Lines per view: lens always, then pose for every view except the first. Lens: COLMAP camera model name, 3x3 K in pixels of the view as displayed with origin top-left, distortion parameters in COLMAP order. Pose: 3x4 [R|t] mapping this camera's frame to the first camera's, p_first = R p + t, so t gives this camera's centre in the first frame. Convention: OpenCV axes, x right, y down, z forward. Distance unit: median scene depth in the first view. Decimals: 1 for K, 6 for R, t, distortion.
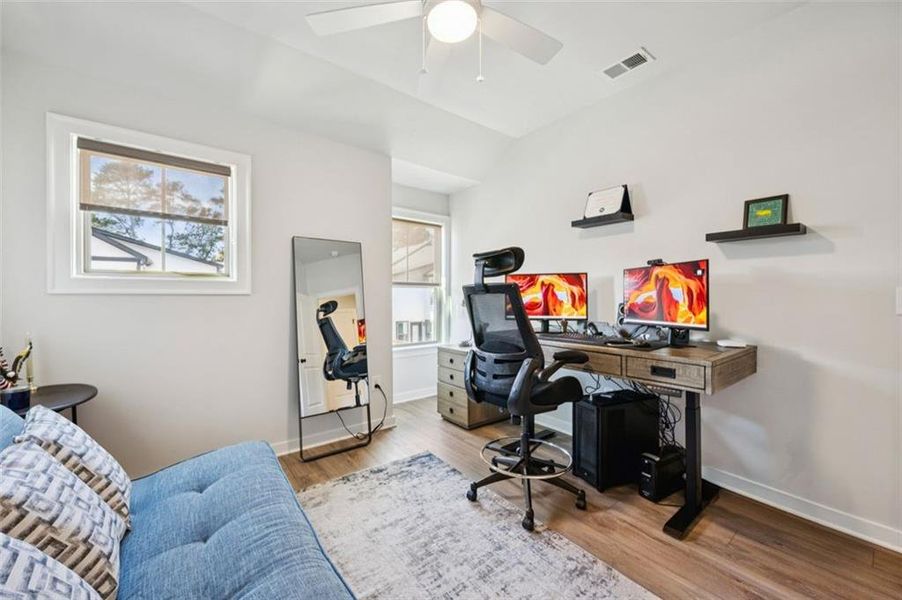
lens RADIAL K [[358.5, 0, 442.0], [0, 358.5, 297.5], [0, 0, 1]] dist [-0.011483, -0.000322]
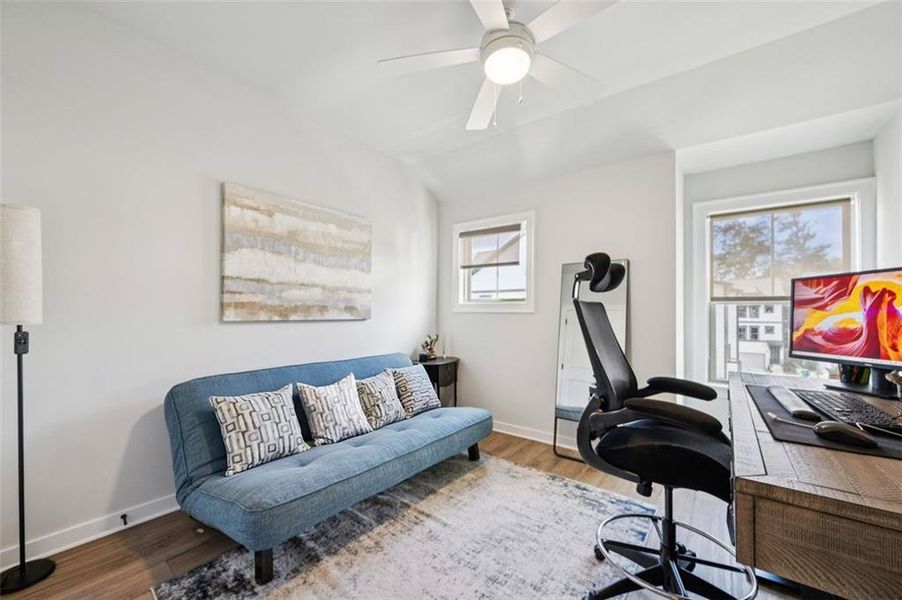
lens RADIAL K [[358.5, 0, 452.1], [0, 358.5, 307.8], [0, 0, 1]] dist [-0.011483, -0.000322]
pose [[0.232970, -0.014071, -0.972382, 0.701697], [-0.014805, 0.999728, -0.018014, 0.001099], [0.972371, 0.018593, 0.232698, 0.391456]]
